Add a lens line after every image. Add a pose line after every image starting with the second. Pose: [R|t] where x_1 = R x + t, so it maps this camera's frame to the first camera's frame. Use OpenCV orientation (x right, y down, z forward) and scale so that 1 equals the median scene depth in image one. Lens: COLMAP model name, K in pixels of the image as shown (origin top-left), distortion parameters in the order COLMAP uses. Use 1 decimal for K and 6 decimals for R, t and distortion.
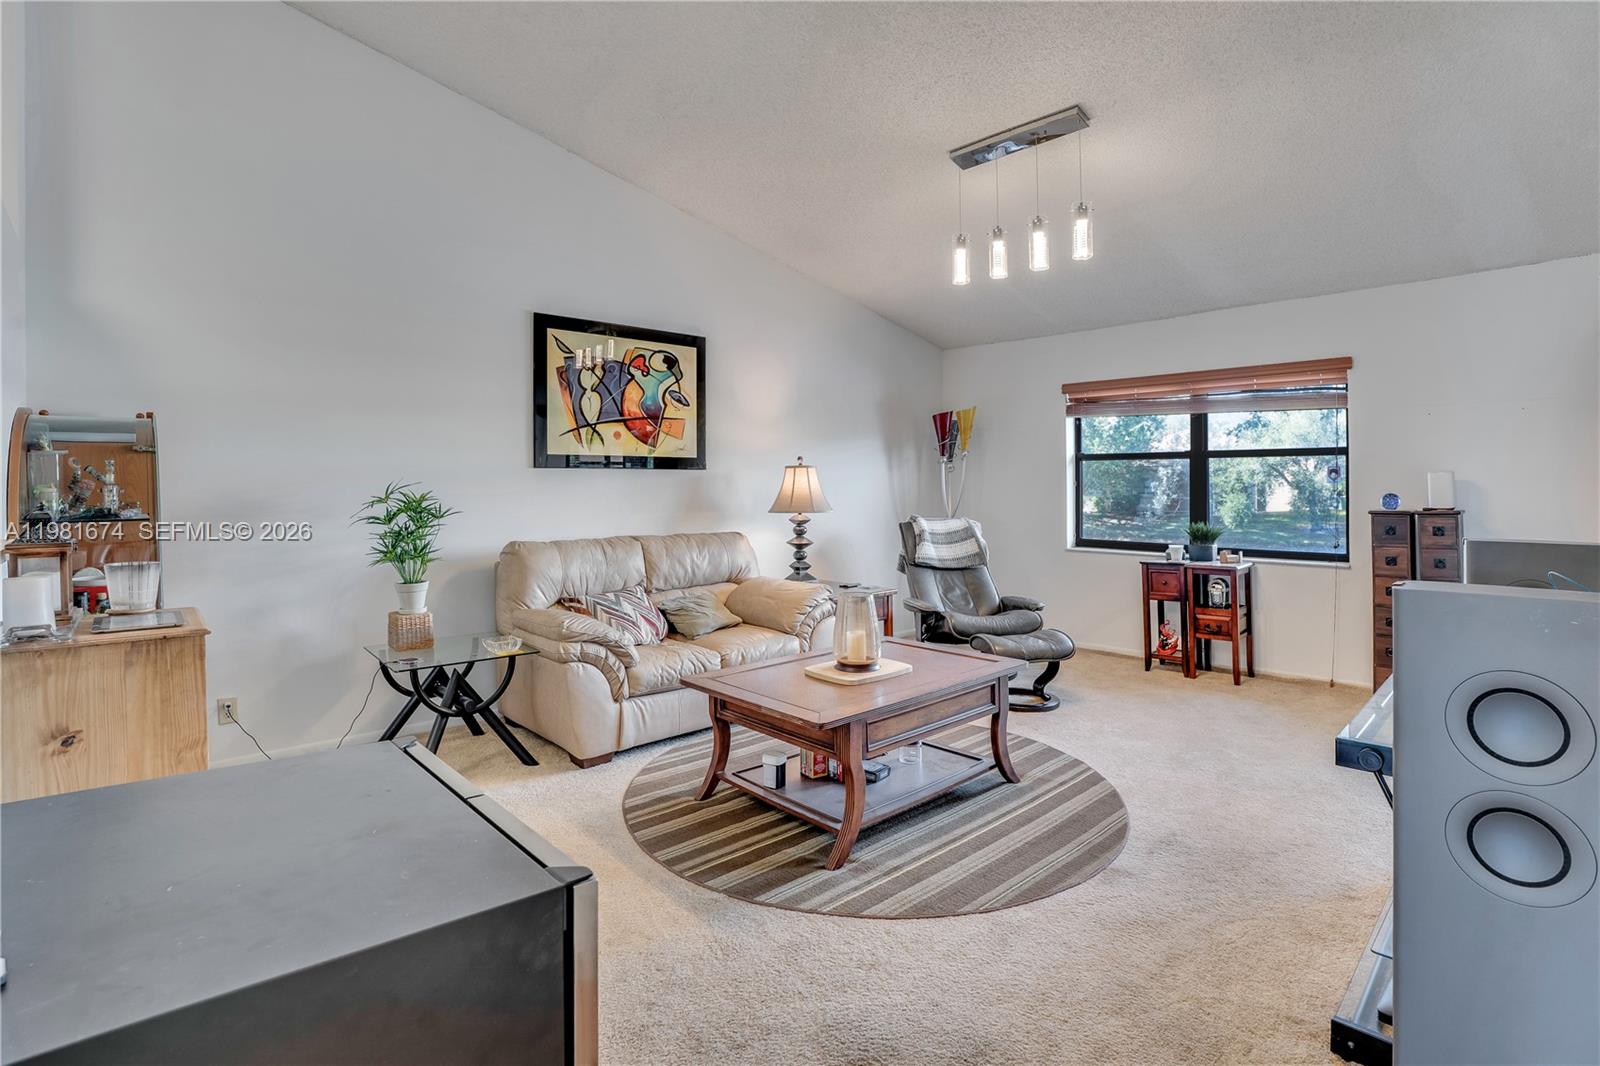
lens RADIAL K [[766.6, 0, 766.1], [0, 766.6, 469.7], [0, 0, 1]] dist [-0.059167, 0.016615]
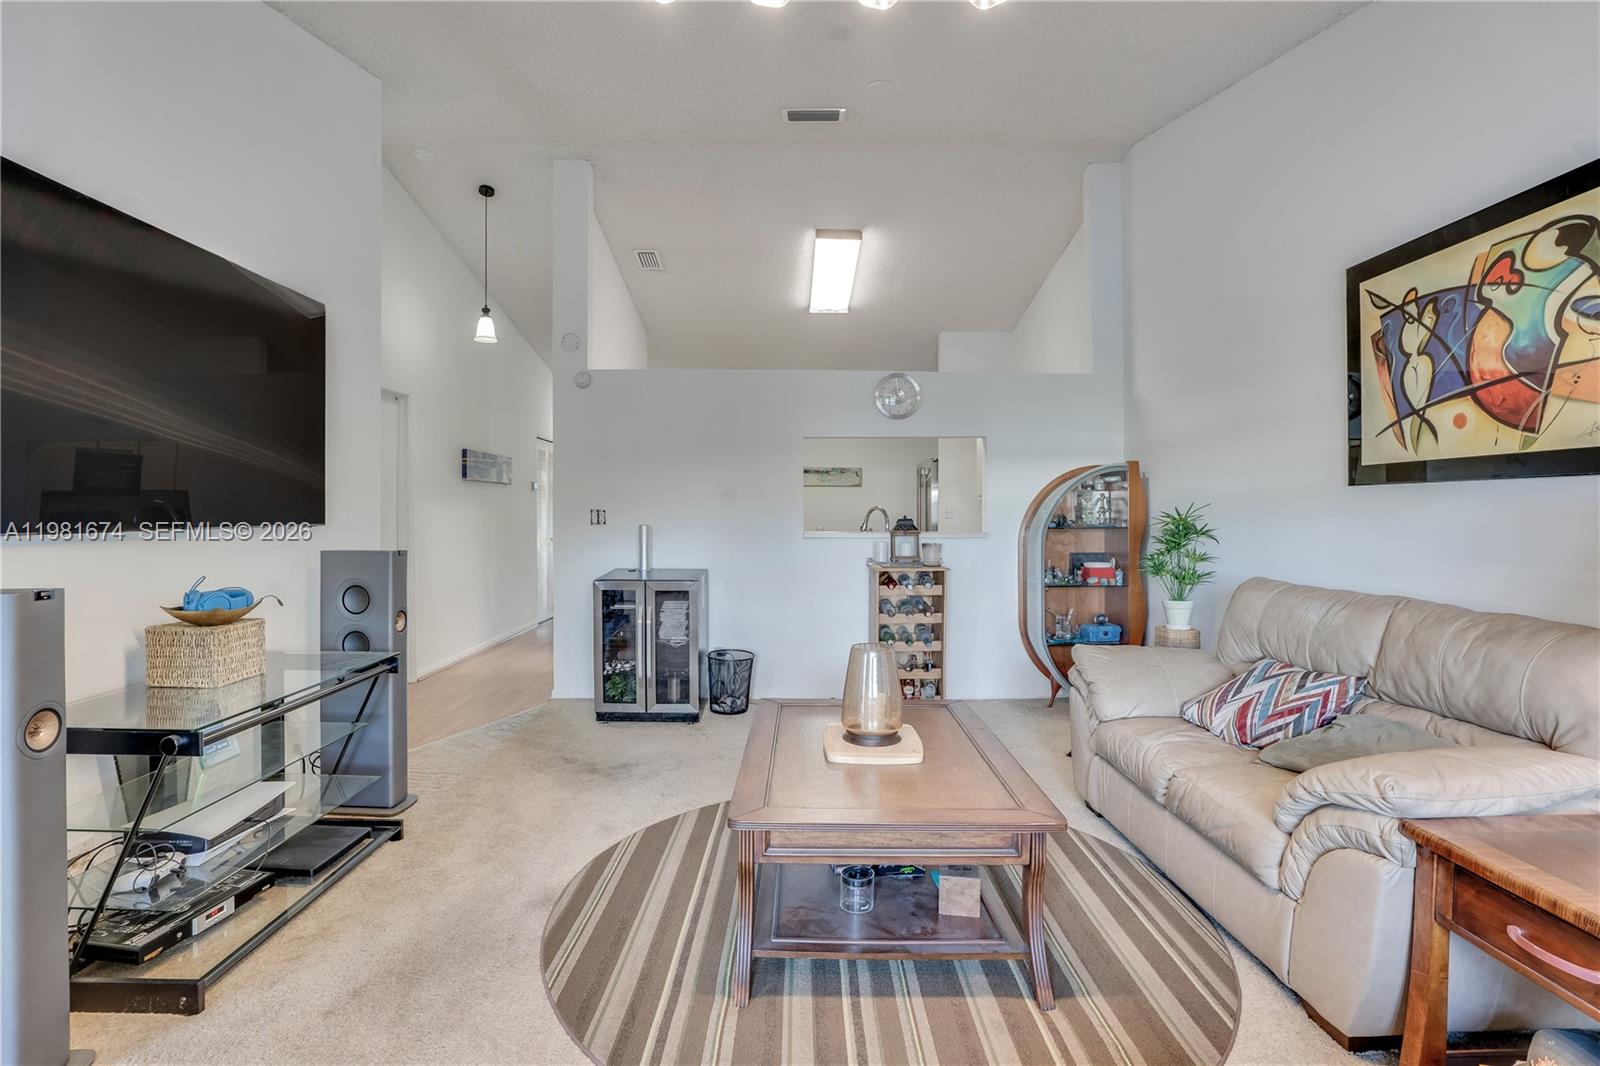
lens RADIAL K [[766.6, 0, 798.5], [0, 766.6, 517.1], [0, 0, 1]] dist [-0.059167, 0.016615]
pose [[-0.642520, 0.008639, -0.766220, 0.521568], [0.011849, 0.999929, 0.001338, 0.018678], [0.766177, -0.008219, -0.642577, 0.967417]]
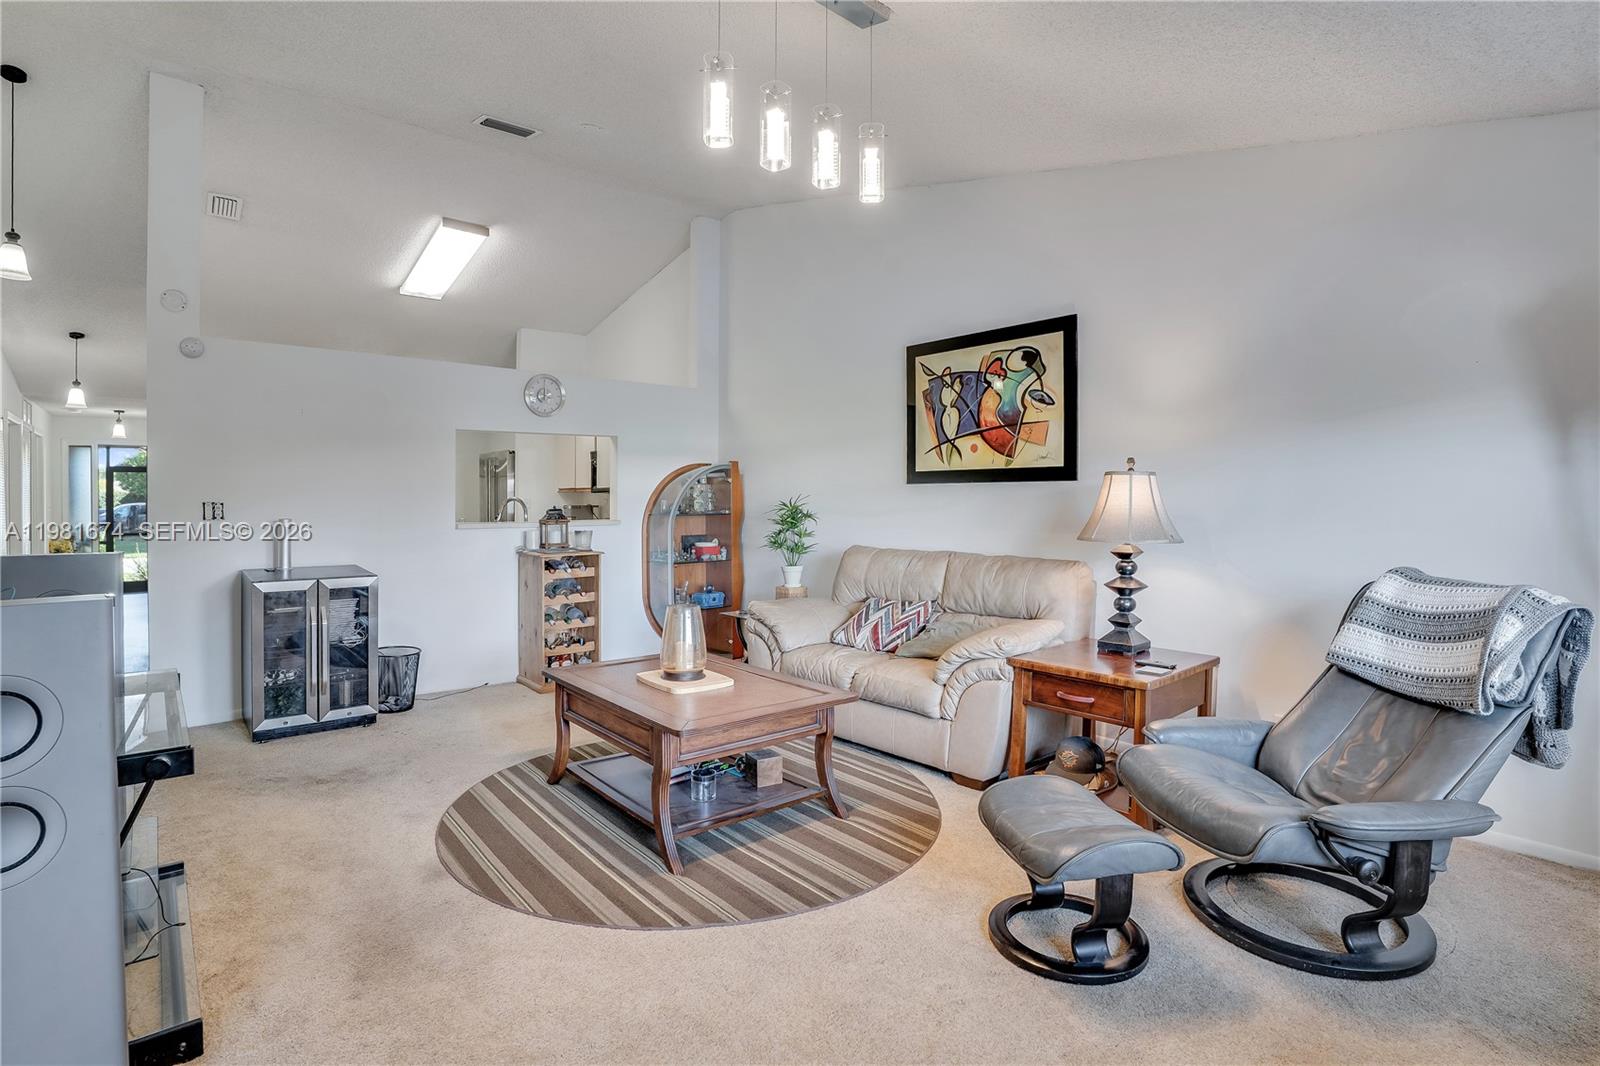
lens RADIAL K [[766.6, 0, 819.6], [0, 766.6, 512.1], [0, 0, 1]] dist [-0.059167, 0.016615]
pose [[0.011286, 0.019133, -0.999753, 0.767266], [0.016870, 0.999671, 0.019322, 0.013762], [0.999794, -0.017084, 0.010959, 0.785245]]
